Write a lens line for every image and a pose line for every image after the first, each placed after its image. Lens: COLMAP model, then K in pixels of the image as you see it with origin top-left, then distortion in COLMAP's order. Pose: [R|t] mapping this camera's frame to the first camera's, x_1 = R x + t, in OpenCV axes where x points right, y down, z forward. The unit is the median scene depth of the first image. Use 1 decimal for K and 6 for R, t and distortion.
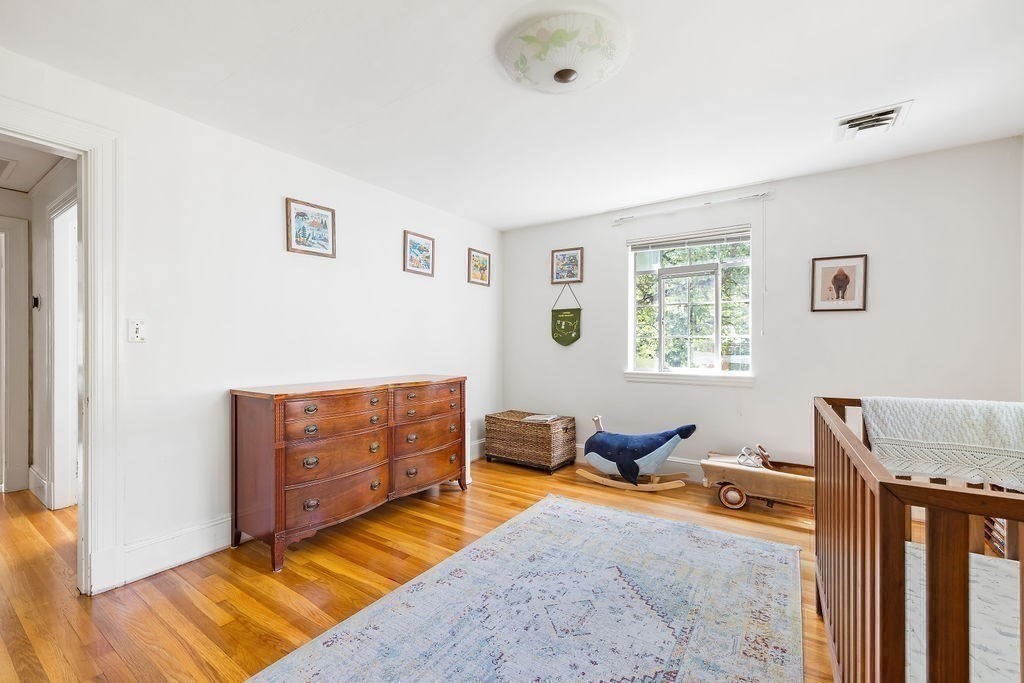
lens RADIAL K [[423.2, 0, 504.7], [0, 423.2, 345.1], [0, 0, 1]] dist [0.001466, -0.000077]
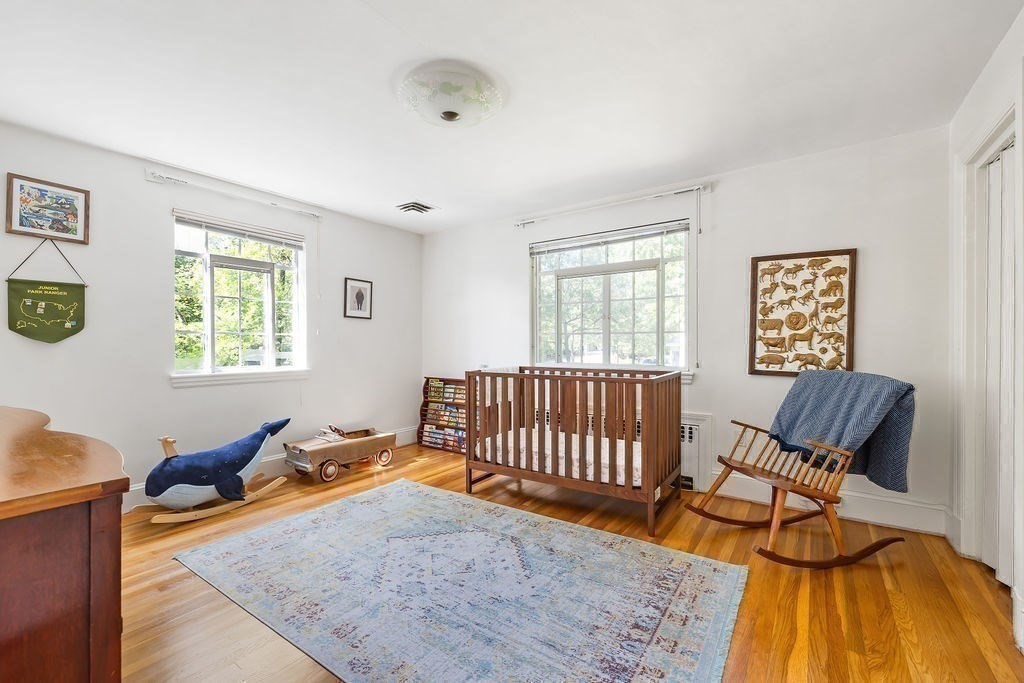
lens RADIAL K [[423.2, 0, 503.4], [0, 423.2, 343.6], [0, 0, 1]] dist [0.001466, -0.000077]
pose [[0.043819, -0.000414, 0.999039, -0.544704], [-0.000118, 1.000000, 0.000420, 0.003662], [-0.999039, -0.000137, 0.043819, 0.413258]]
